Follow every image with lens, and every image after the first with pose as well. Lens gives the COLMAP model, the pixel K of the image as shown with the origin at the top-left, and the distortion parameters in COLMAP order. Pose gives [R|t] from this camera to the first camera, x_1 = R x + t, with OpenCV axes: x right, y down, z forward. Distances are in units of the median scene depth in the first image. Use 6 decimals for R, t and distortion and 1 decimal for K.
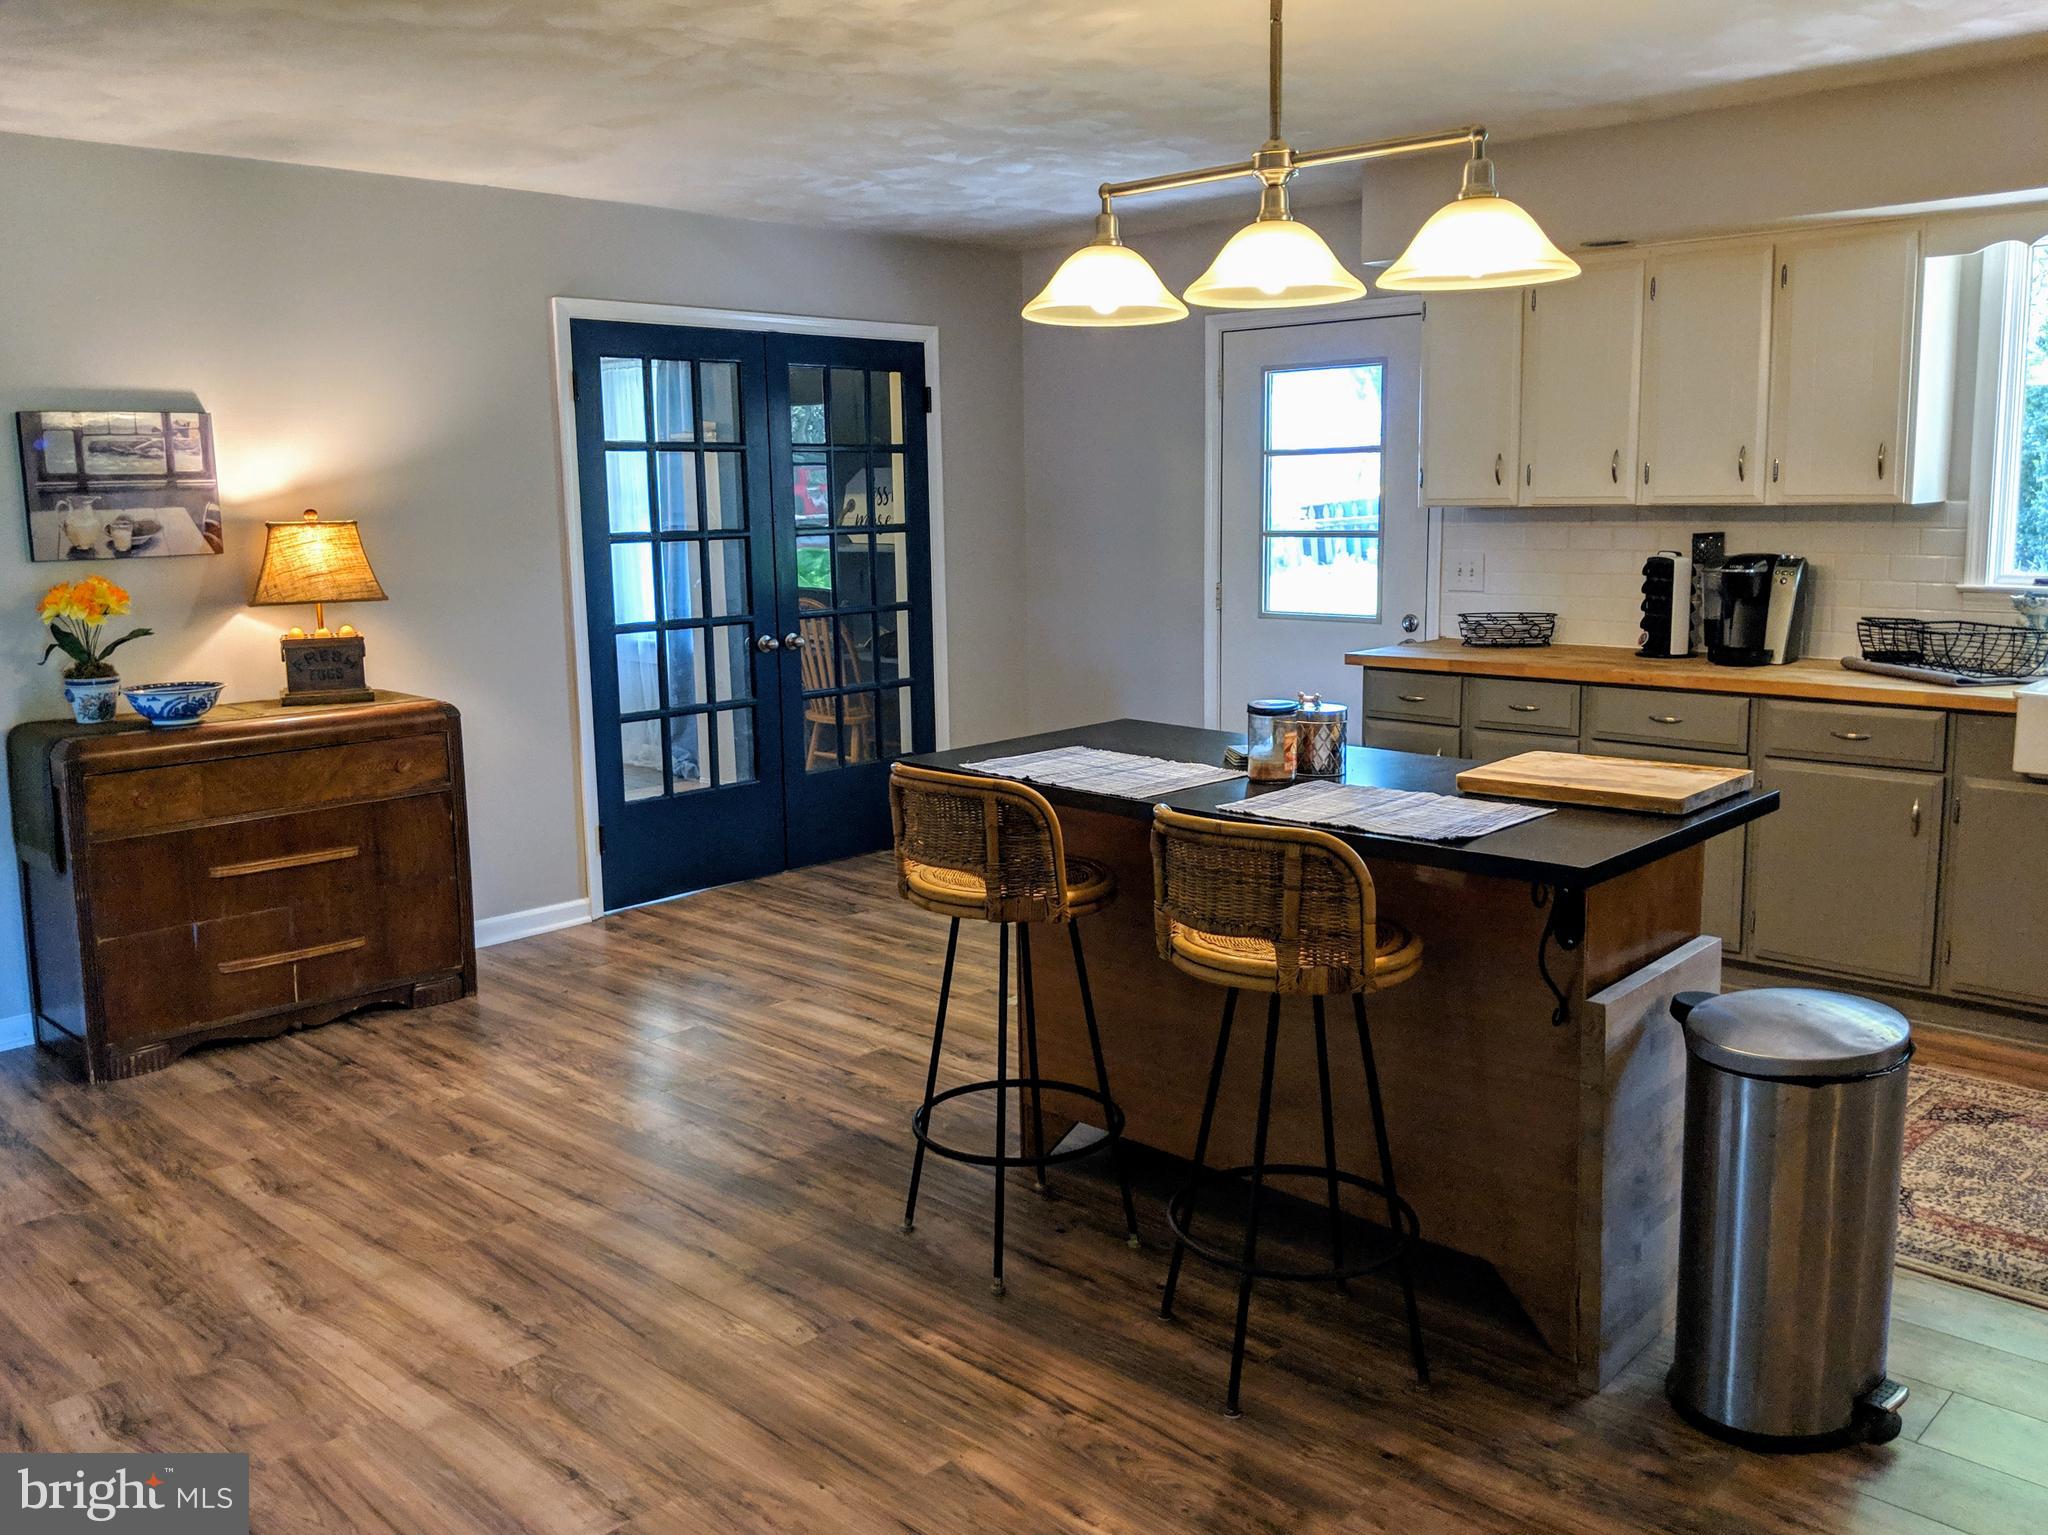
lens RADIAL K [[1706.0, 0, 1029.1], [0, 1706.0, 760.4], [0, 0, 1]] dist [0.001136, -0.018329]
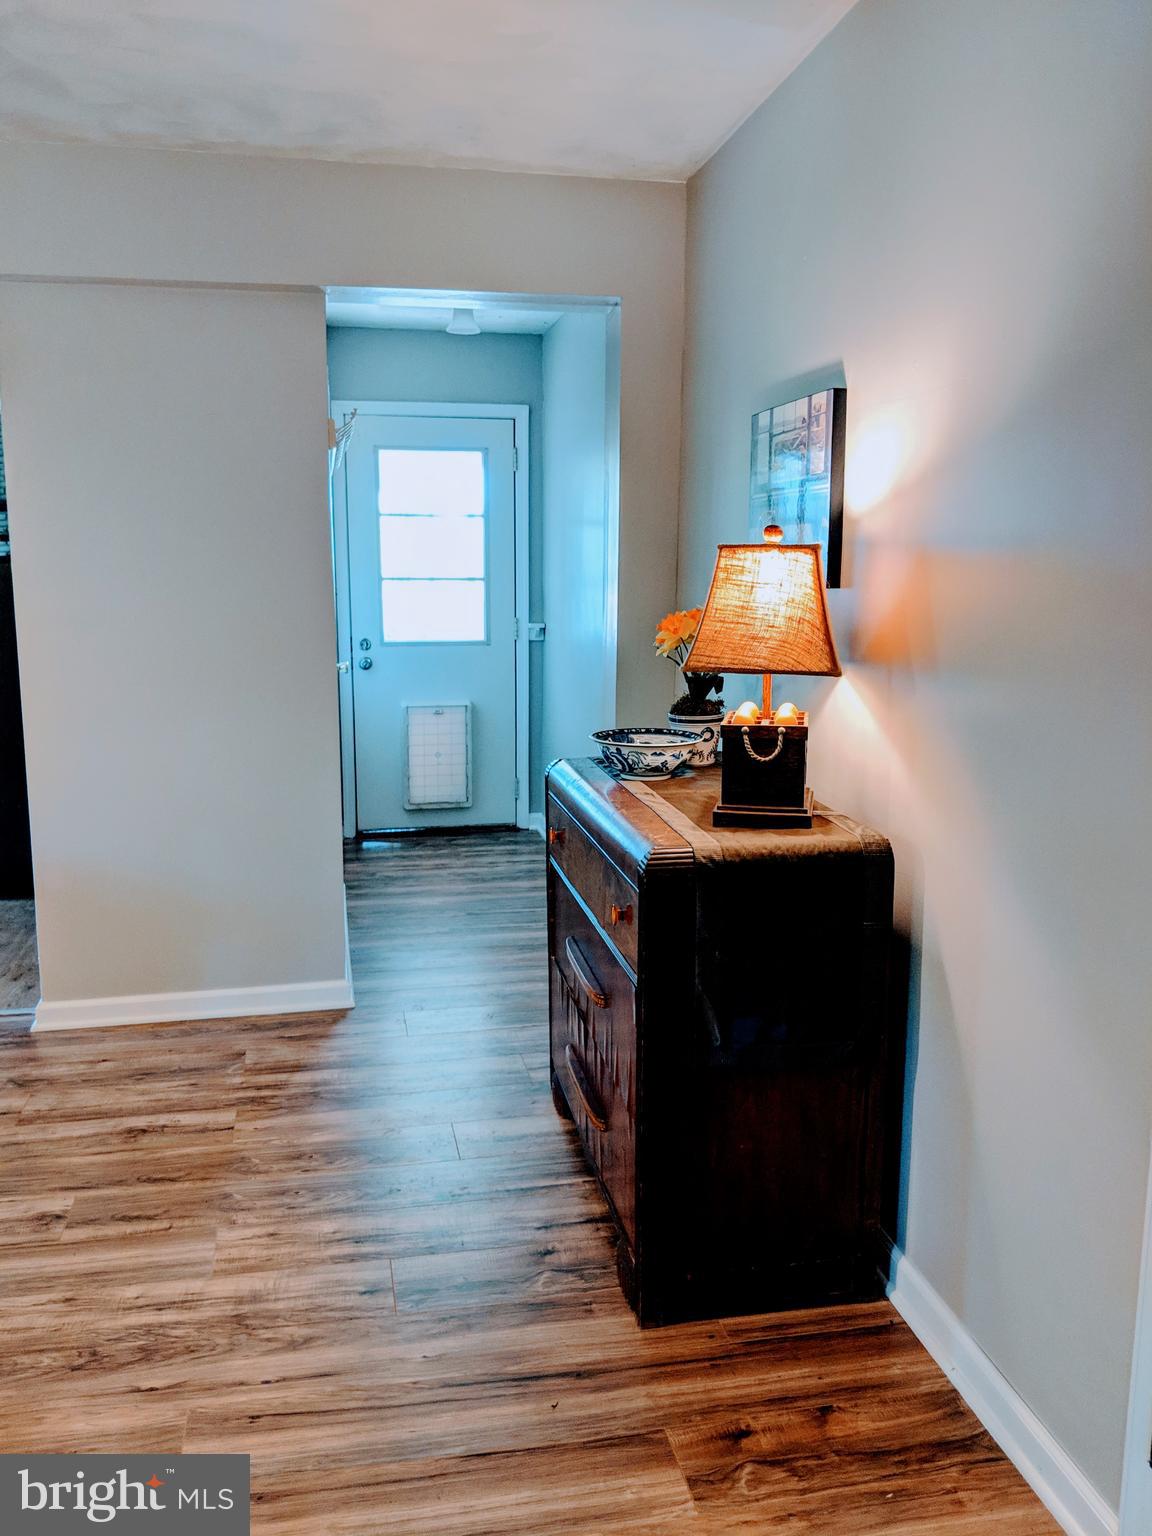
lens RADIAL K [[1279.5, 0, 570.9], [0, 1279.5, 769.4], [0, 0, 1]] dist [0.001136, -0.018329]
pose [[-0.576689, 0.150485, -0.802985, 0.029030], [-0.128515, 0.953941, 0.271072, -0.223394], [0.806793, 0.259520, -0.530787, 1.540886]]
